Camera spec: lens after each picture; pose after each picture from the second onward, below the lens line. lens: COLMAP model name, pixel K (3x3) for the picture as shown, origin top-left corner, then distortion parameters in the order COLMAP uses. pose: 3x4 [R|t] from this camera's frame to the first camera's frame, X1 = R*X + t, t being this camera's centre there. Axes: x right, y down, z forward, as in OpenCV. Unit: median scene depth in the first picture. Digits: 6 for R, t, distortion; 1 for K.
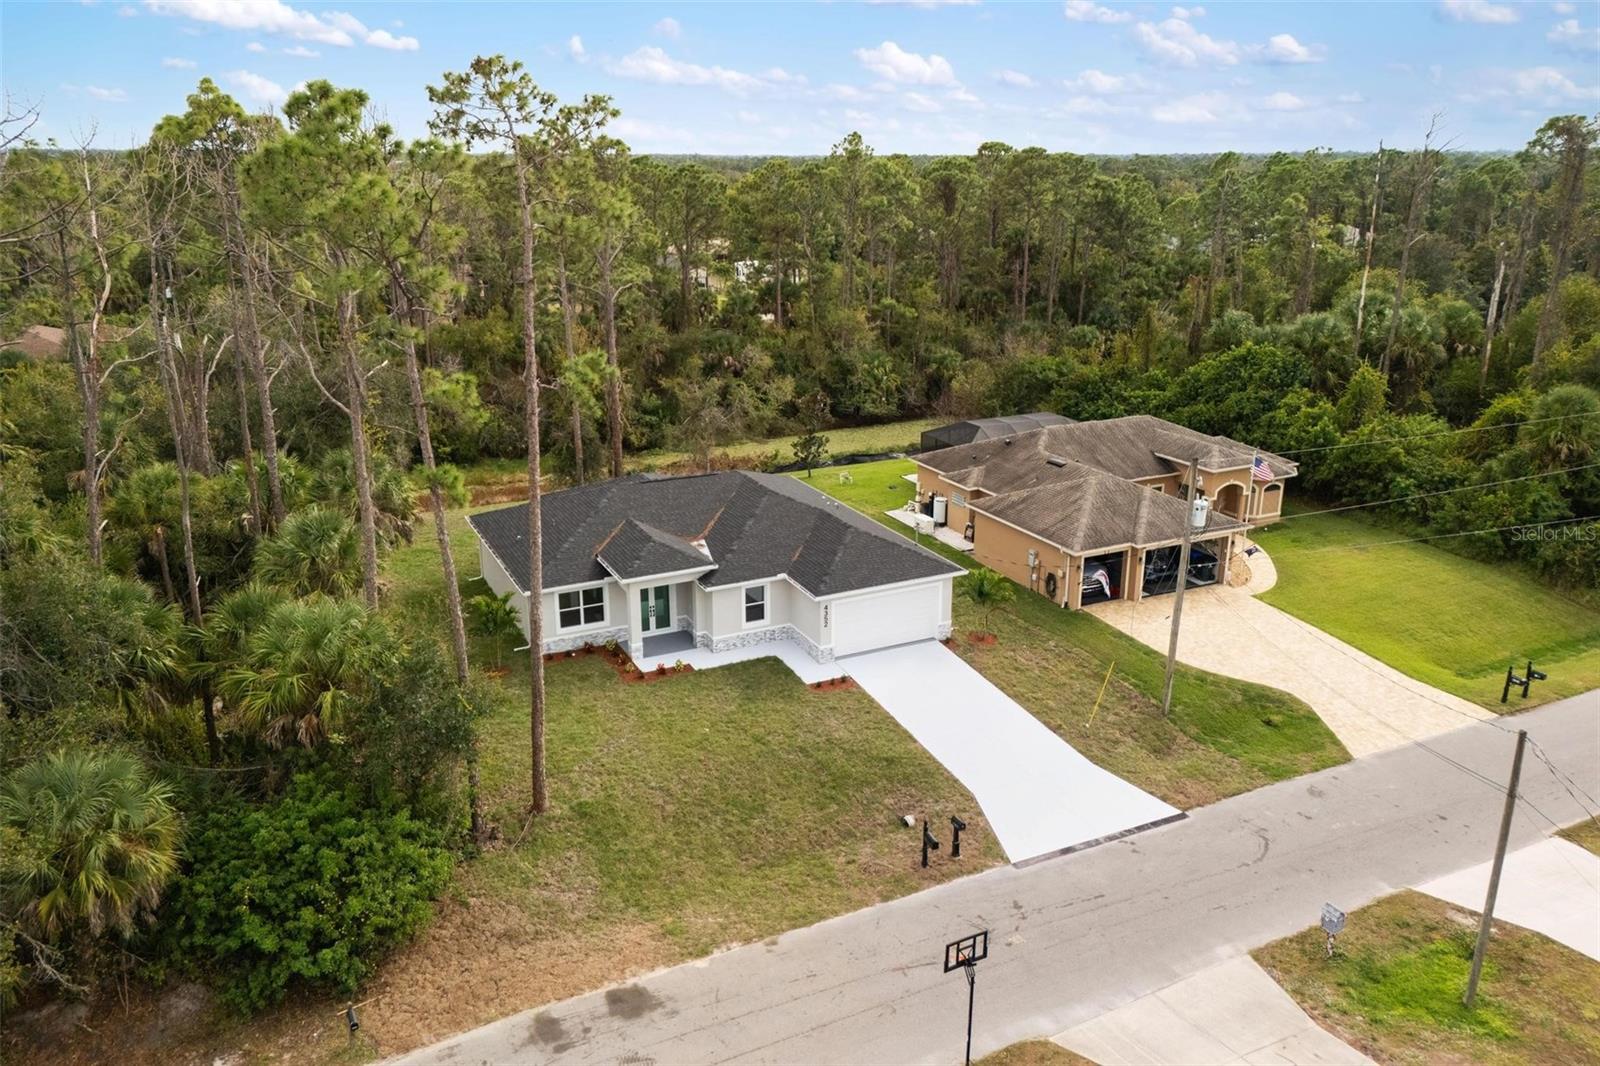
lens RADIAL K [[1172.7, 0, 806.7], [0, 1172.7, 535.8], [0, 0, 1]] dist [0.060417, -0.055005]
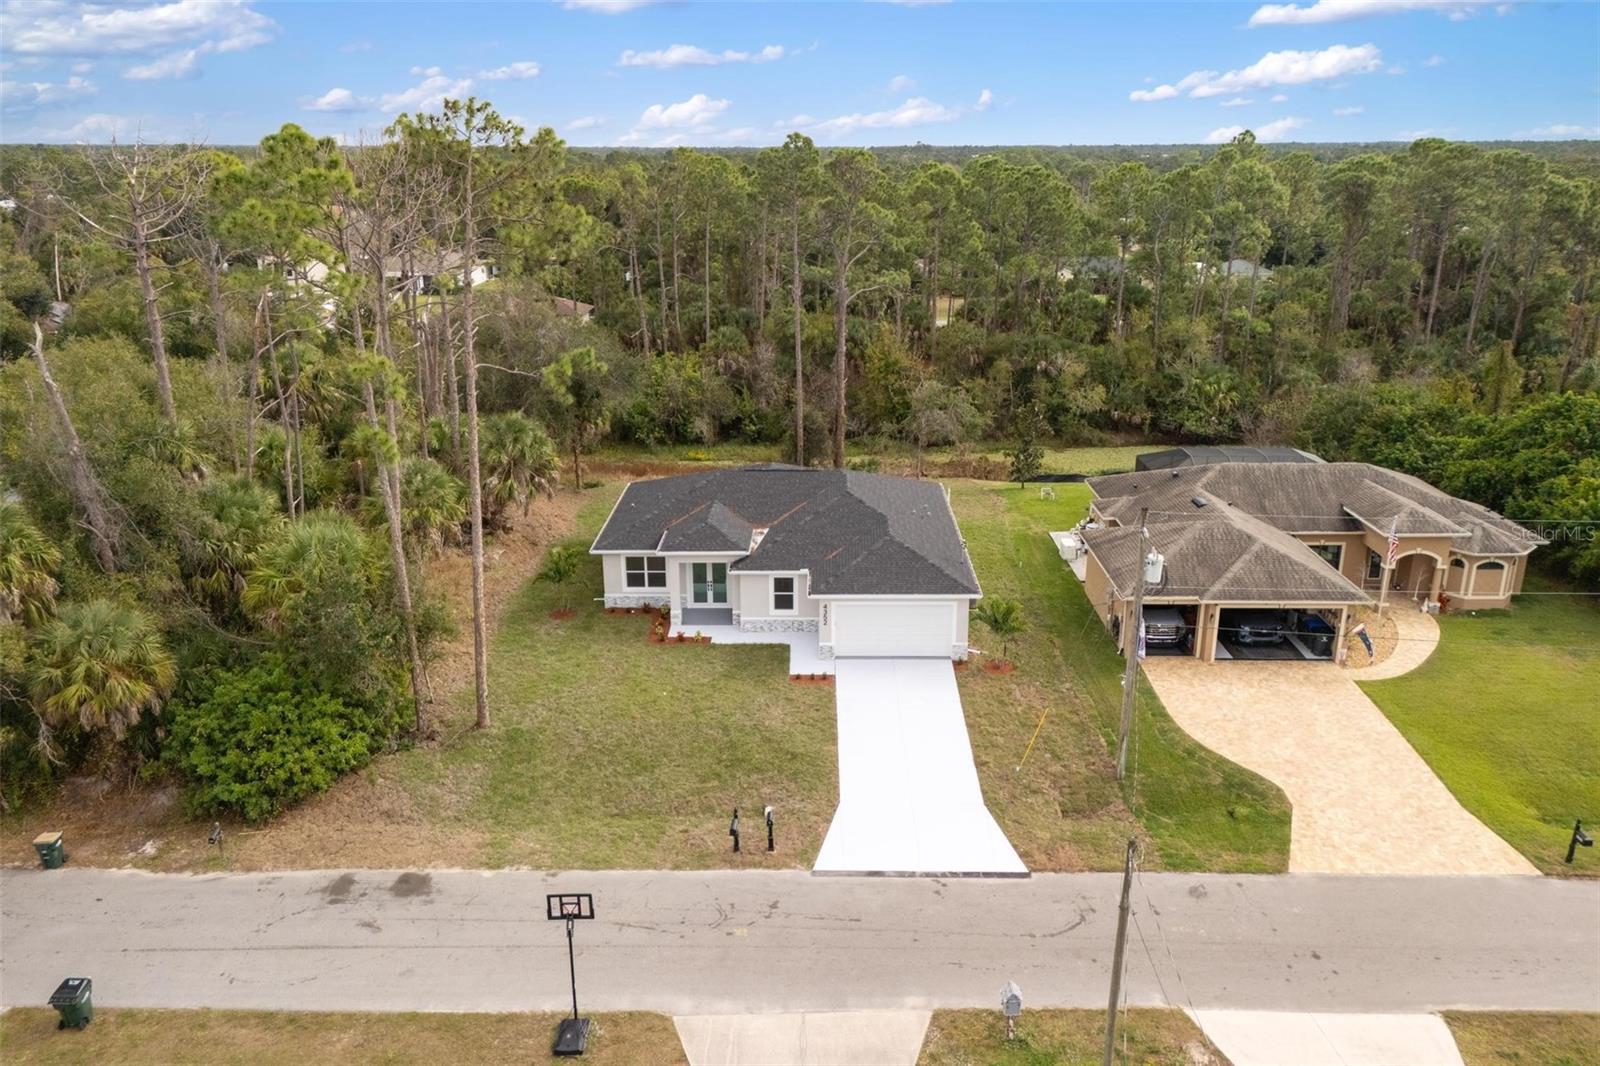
lens RADIAL K [[1172.7, 0, 806.7], [0, 1172.7, 535.8], [0, 0, 1]] dist [0.060417, -0.055005]
pose [[0.892211, 0.138559, -0.429838, 0.437244], [-0.135624, 0.990046, 0.037629, -0.037754], [0.430773, 0.024724, 0.902122, 0.048568]]
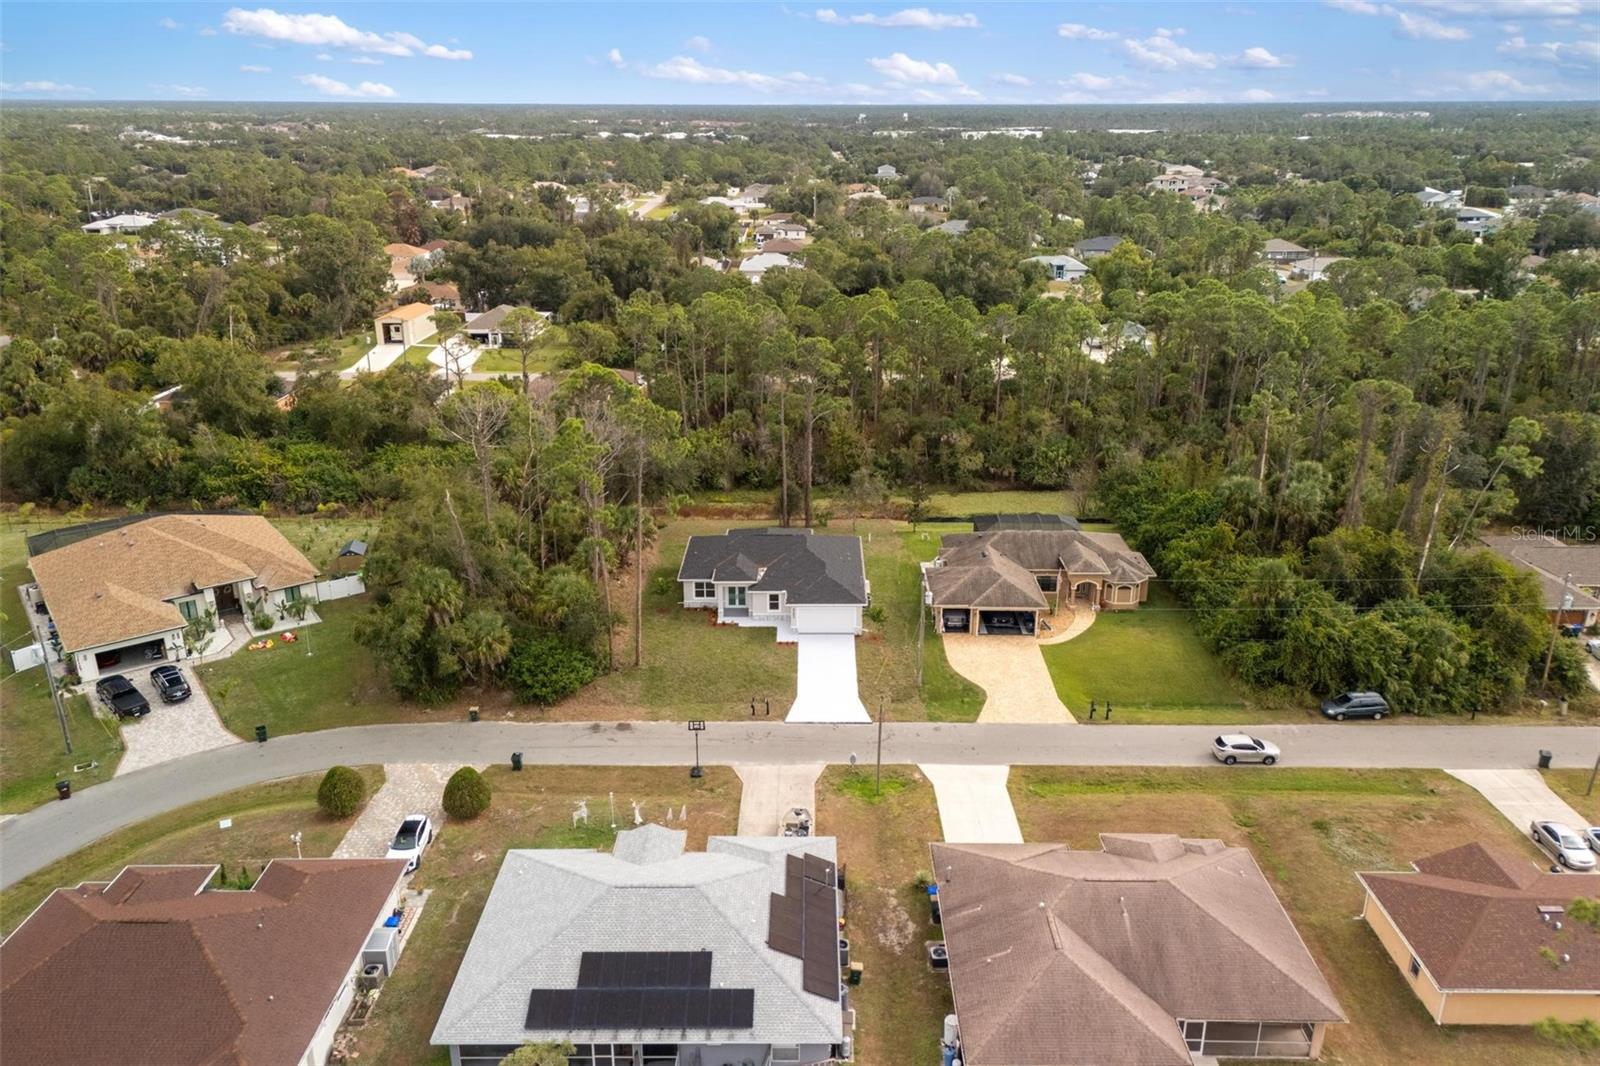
lens RADIAL K [[1171.3, 0, 800.0], [0, 1171.3, 533.0], [0, 0, 1]] dist [0.110731, -0.000151]
pose [[0.890993, 0.152392, -0.427678, 0.936087], [-0.135620, 0.988312, 0.069620, -0.232939], [0.433289, -0.004030, 0.901246, -0.966496]]
